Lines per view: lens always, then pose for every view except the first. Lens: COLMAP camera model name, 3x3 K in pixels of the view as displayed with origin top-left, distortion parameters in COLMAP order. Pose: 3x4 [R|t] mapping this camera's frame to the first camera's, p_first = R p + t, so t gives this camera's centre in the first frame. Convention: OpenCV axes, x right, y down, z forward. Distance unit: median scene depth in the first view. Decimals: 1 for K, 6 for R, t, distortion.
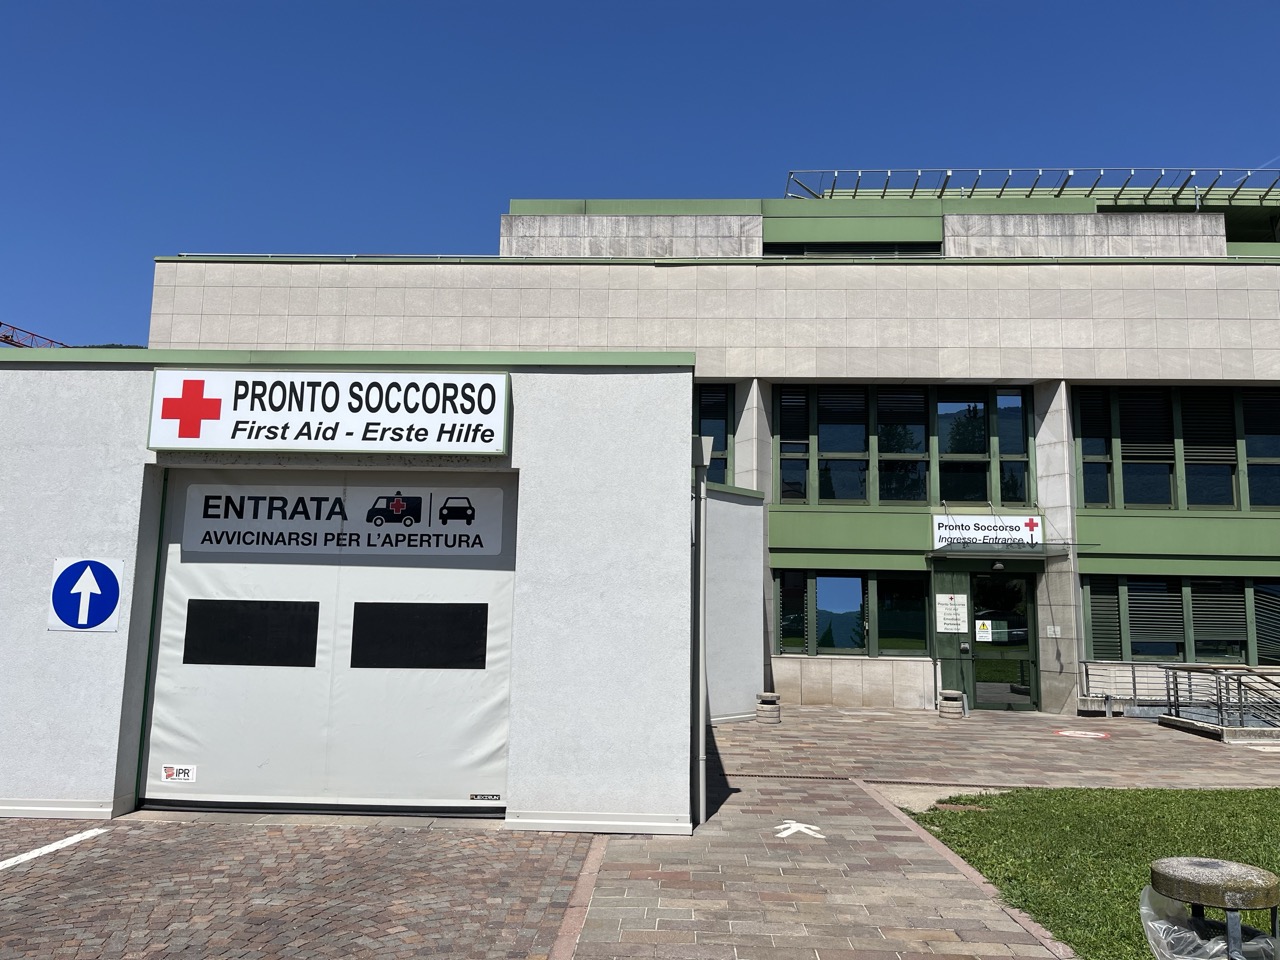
lens RADIAL K [[963.5, 0, 640.3], [0, 963.5, 475.4], [0, 0, 1]] dist [0.015831, -0.000553]
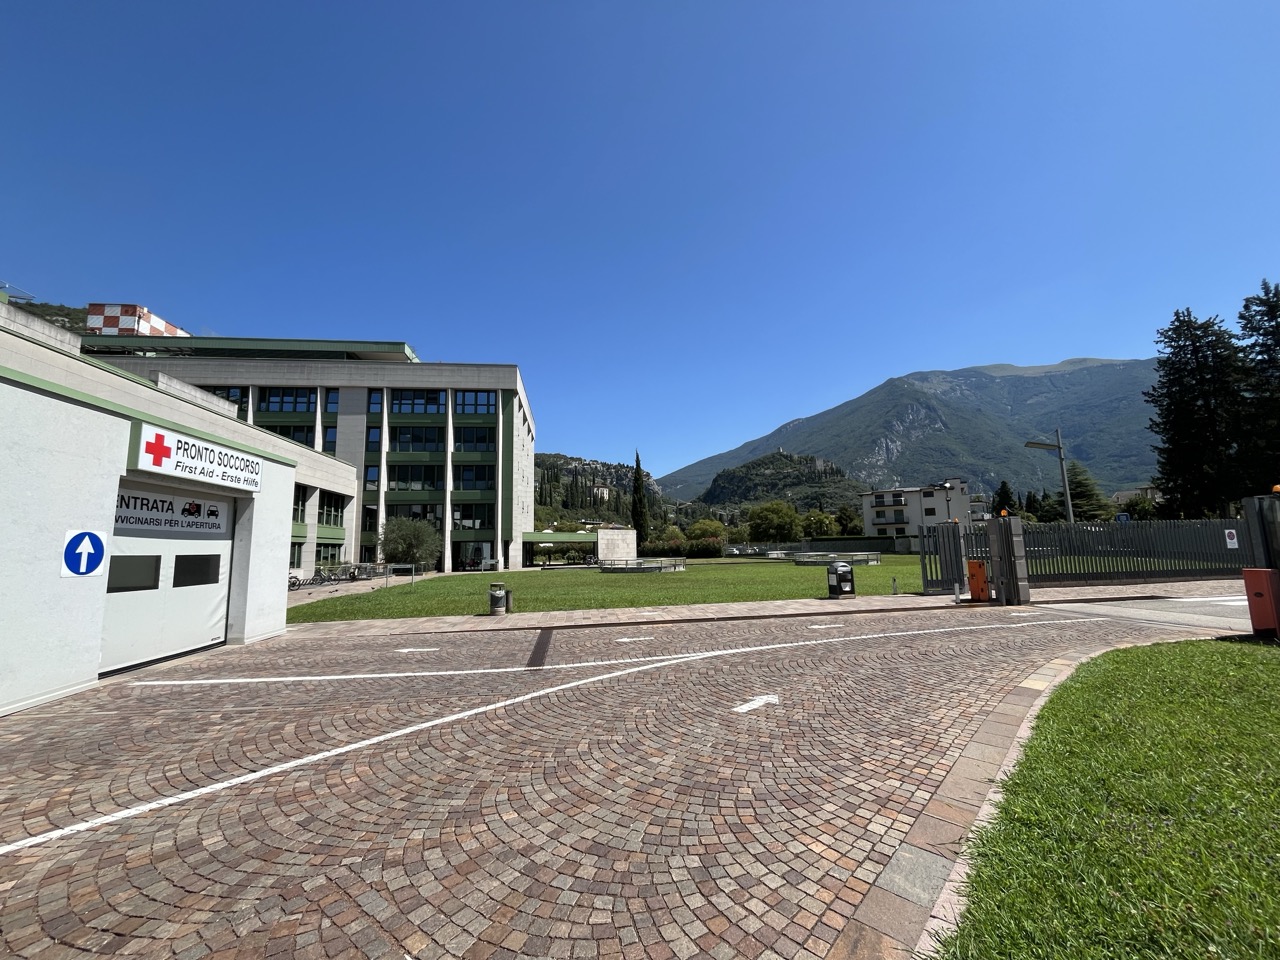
lens RADIAL K [[514.8, 0, 641.0], [0, 514.8, 481.3], [0, 0, 1]] dist [0.000201, 0.000033]
pose [[-0.165750, 0.116612, 0.979249, -1.559156], [-0.120595, 0.983135, -0.137487, 0.012556], [-0.978766, -0.140881, -0.148892, 0.247563]]
